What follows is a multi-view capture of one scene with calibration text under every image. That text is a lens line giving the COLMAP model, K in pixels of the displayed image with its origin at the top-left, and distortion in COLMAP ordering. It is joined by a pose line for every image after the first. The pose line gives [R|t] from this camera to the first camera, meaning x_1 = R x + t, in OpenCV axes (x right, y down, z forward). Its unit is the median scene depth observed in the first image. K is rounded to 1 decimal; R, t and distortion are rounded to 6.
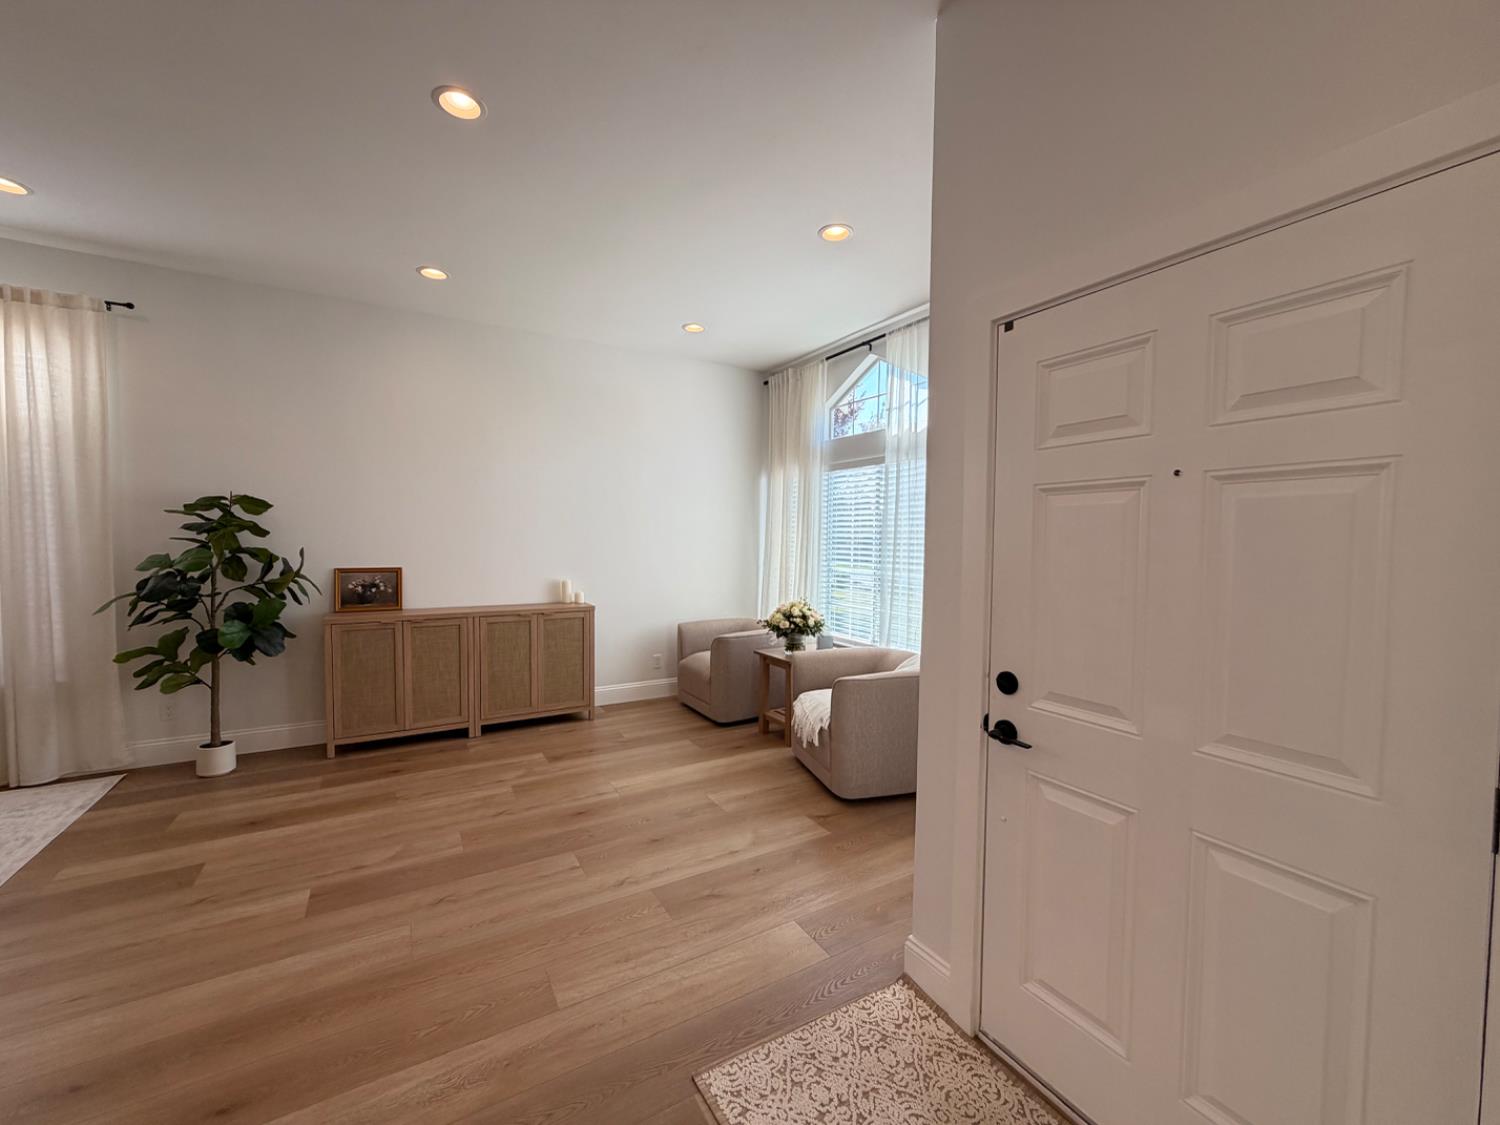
lens RADIAL K [[592.8, 0, 750.0], [0, 592.8, 562.5], [0, 0, 1]] dist [0.016415, -0.012763]
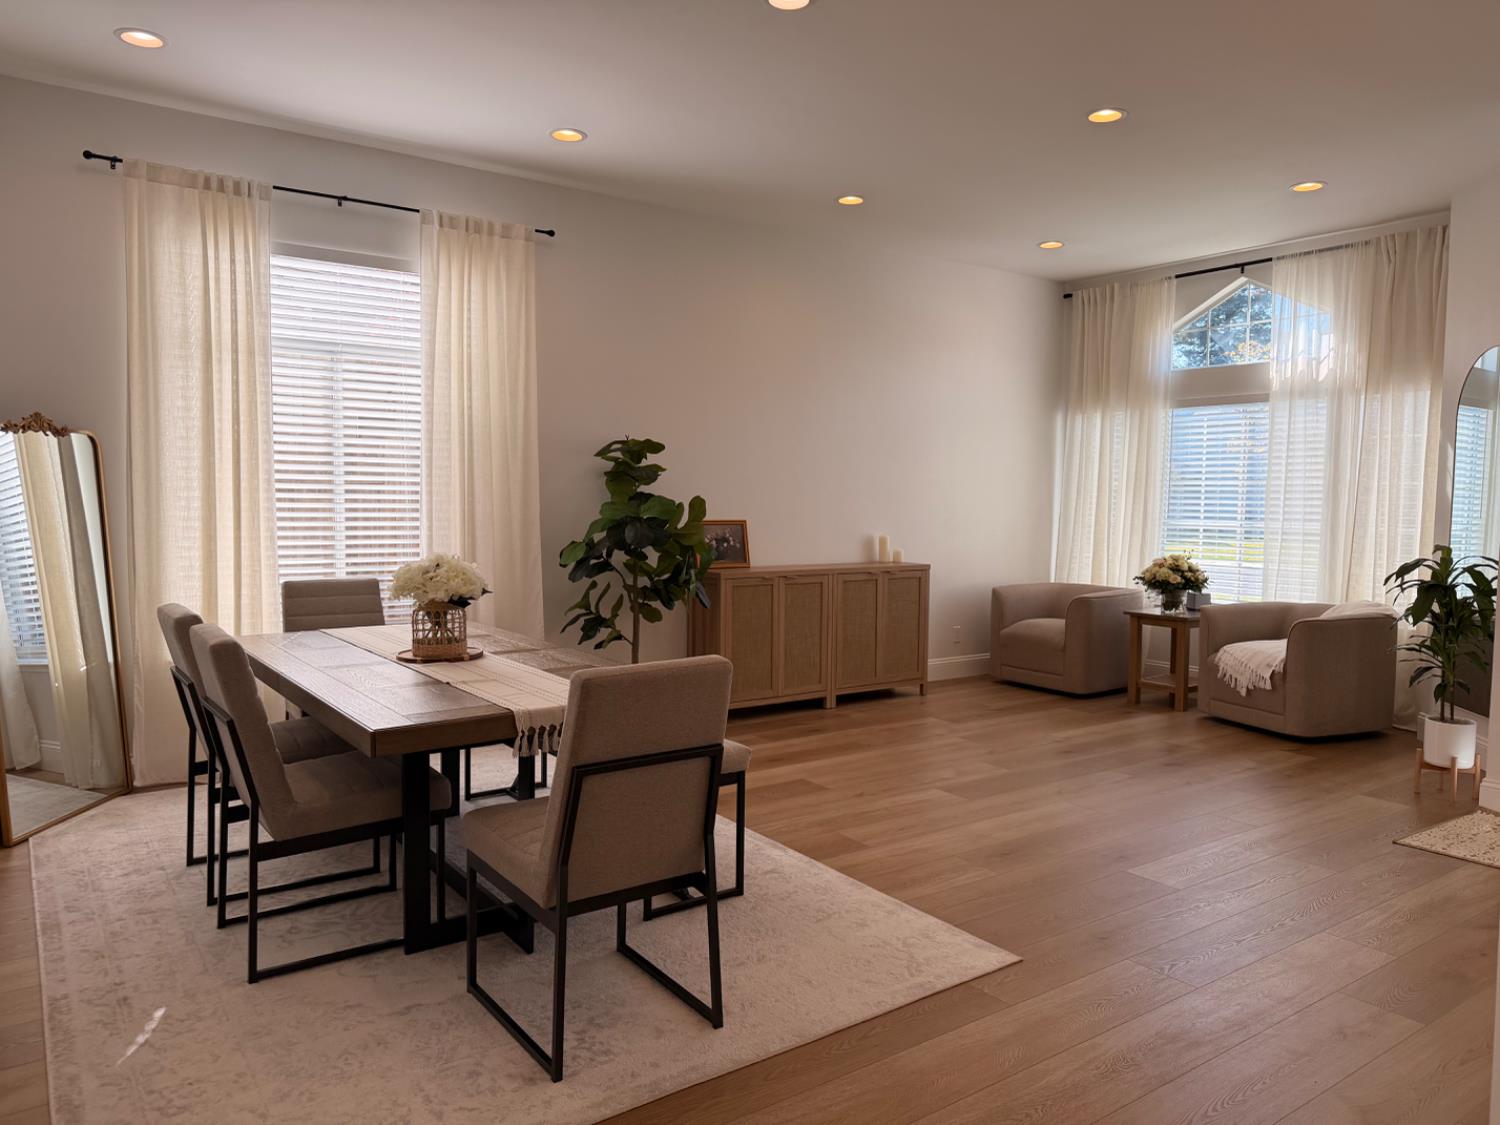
lens RADIAL K [[1028.6, 0, 750.0], [0, 1028.6, 562.5], [0, 0, 1]] dist [0.064175, -0.097888]
pose [[0.997102, -0.006272, 0.075816, -0.699455], [0.004392, 0.999679, 0.024939, 0.034533], [-0.075948, -0.024534, 0.996810, -0.534625]]
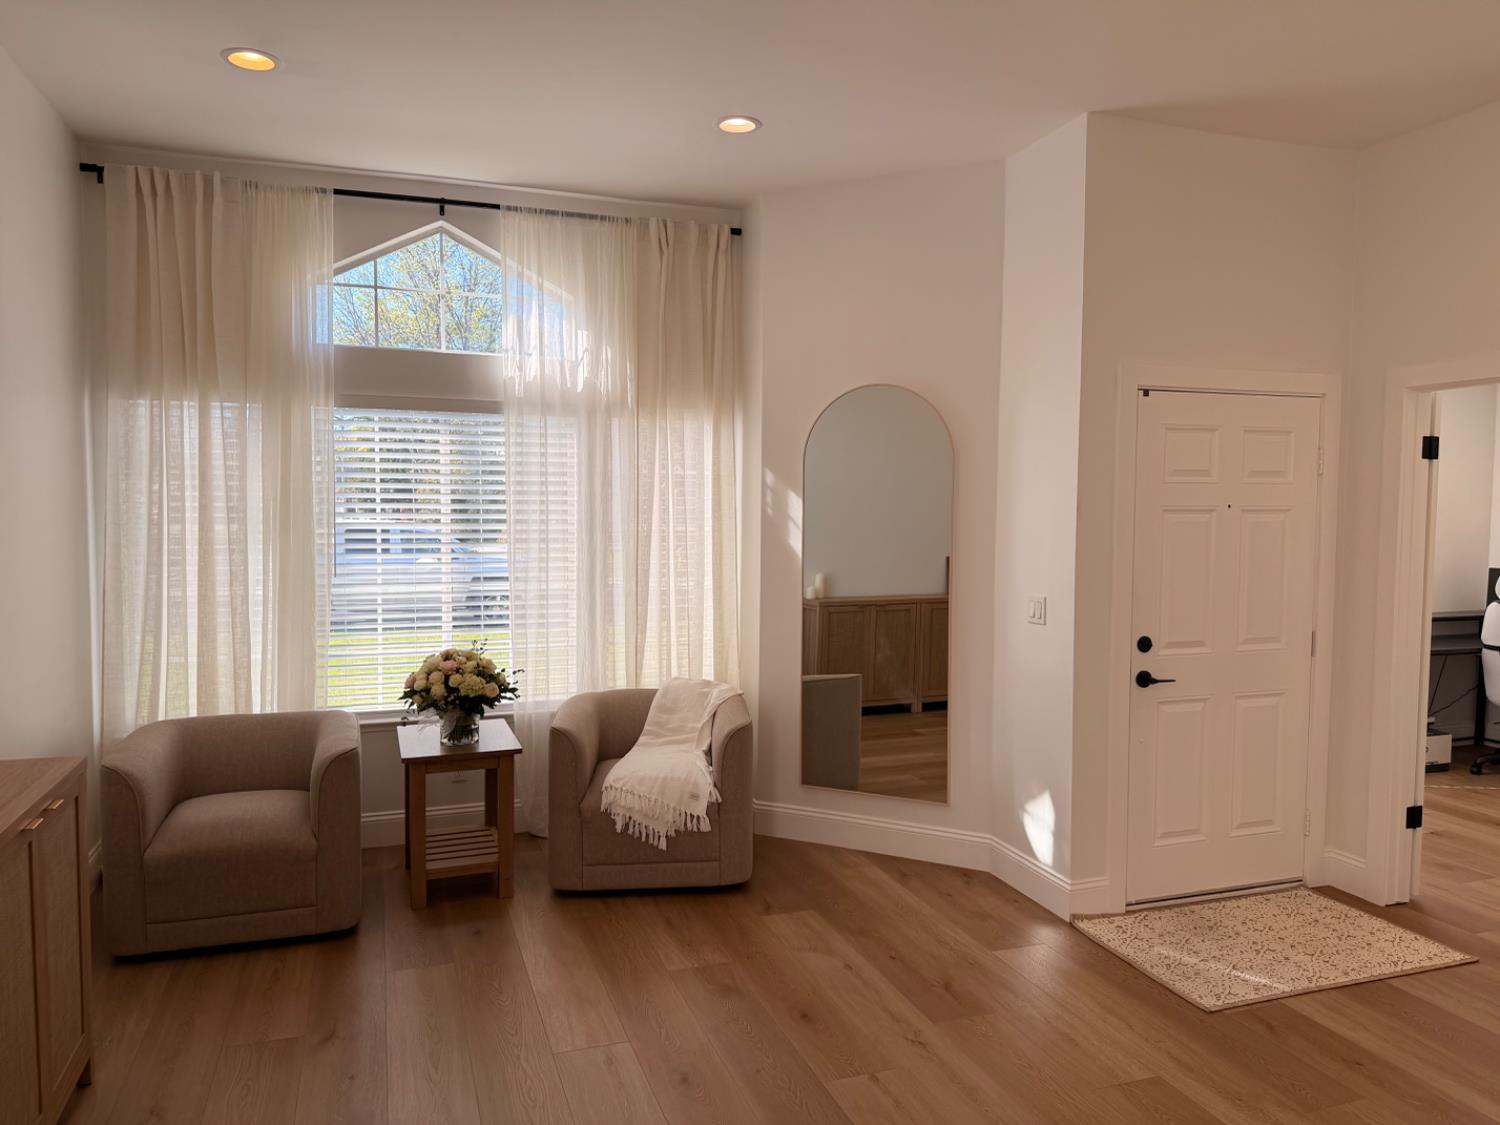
lens RADIAL K [[1028.6, 0, 750.0], [0, 1028.6, 562.5], [0, 0, 1]] dist [0.064175, -0.097888]
pose [[0.213661, -0.070552, 0.974357, -0.826142], [0.037488, 0.997246, 0.063989, -0.071121], [-0.976188, 0.022855, 0.215717, 0.525783]]
